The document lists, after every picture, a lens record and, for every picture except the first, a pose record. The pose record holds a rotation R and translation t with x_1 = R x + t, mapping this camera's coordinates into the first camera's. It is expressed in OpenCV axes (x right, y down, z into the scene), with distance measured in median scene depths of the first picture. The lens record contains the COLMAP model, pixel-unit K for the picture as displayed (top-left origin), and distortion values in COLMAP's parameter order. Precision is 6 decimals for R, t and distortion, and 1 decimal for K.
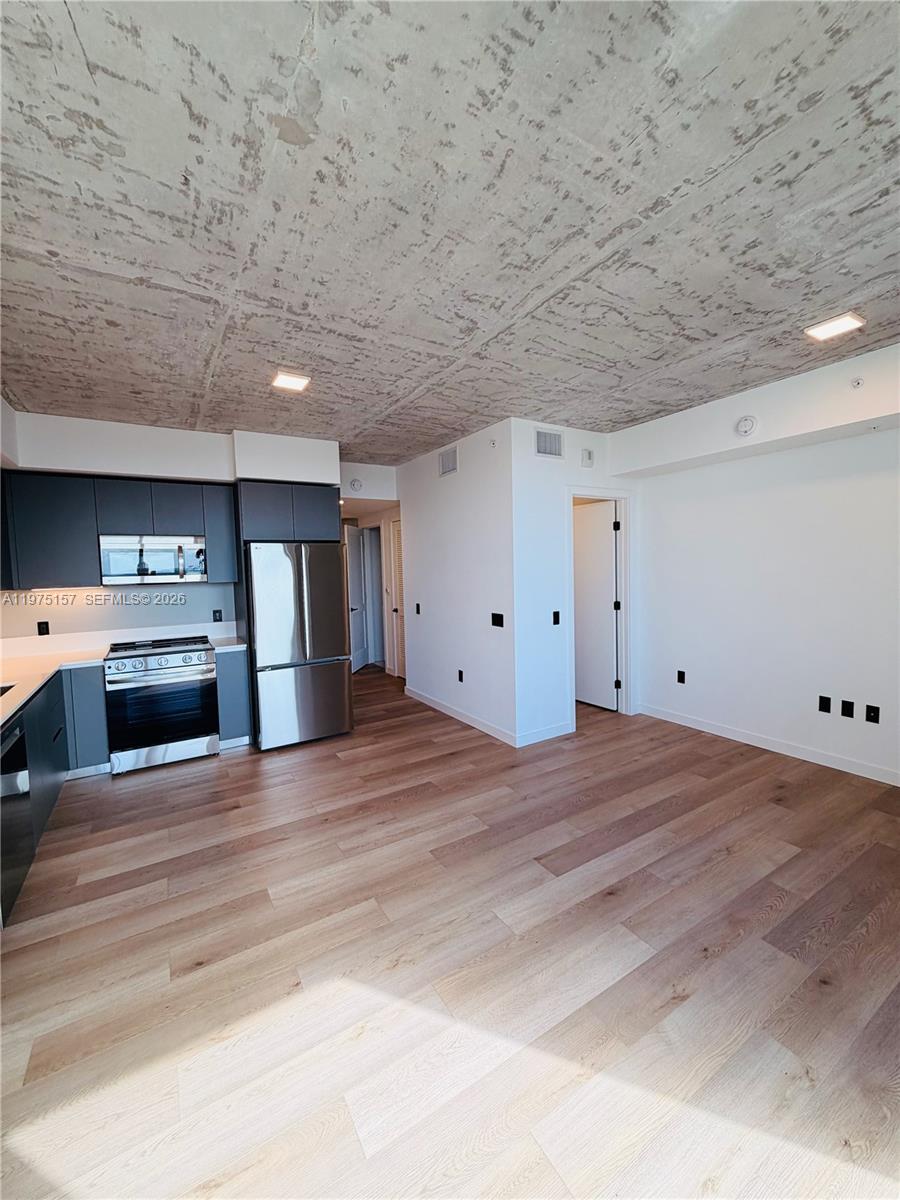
lens RADIAL K [[476.3, 0, 448.2], [0, 476.3, 595.6], [0, 0, 1]] dist [0.000806, -0.000249]
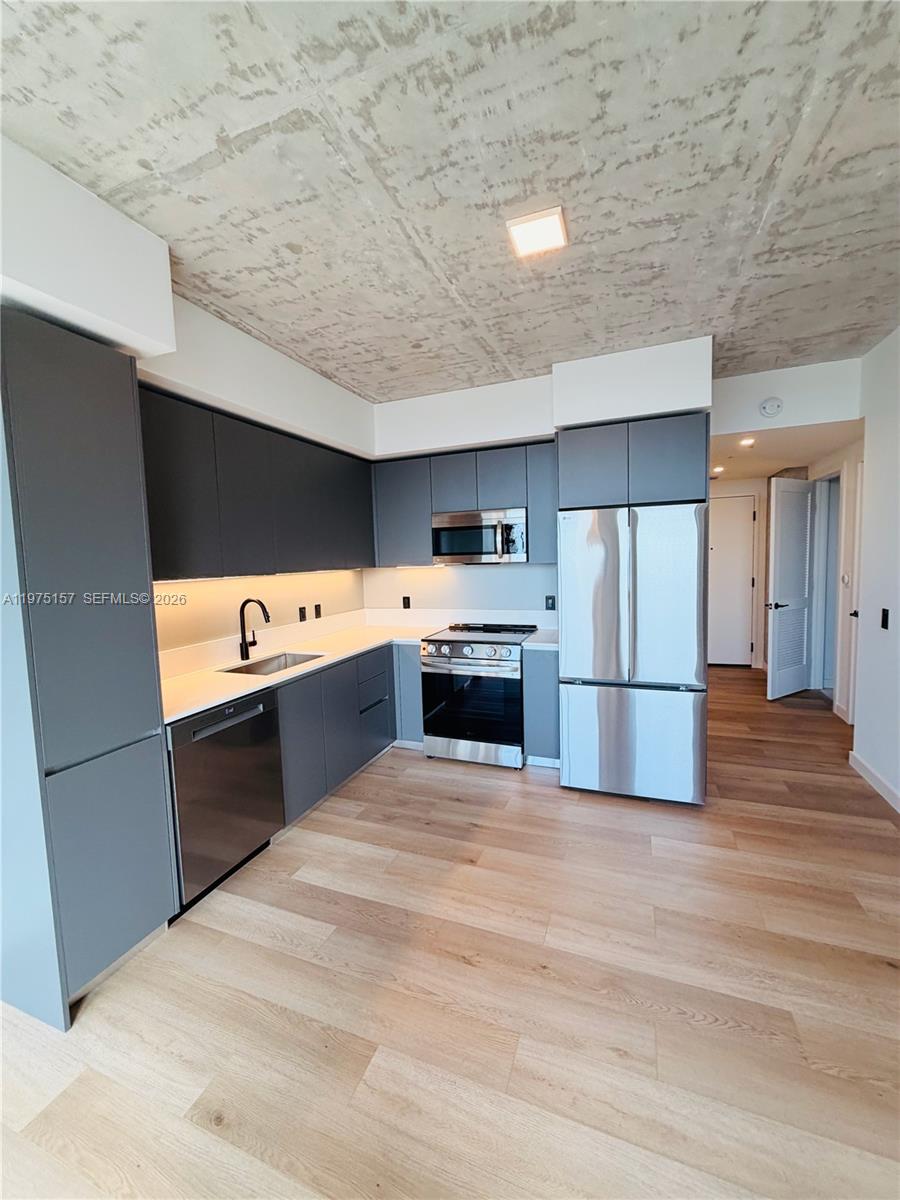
lens RADIAL K [[476.3, 0, 448.2], [0, 476.3, 595.6], [0, 0, 1]] dist [0.000806, -0.000249]
pose [[0.603058, 0.070211, -0.794602, 0.098343], [-0.032754, 0.997458, 0.063277, -0.024032], [0.797025, -0.012133, 0.603825, 0.474877]]
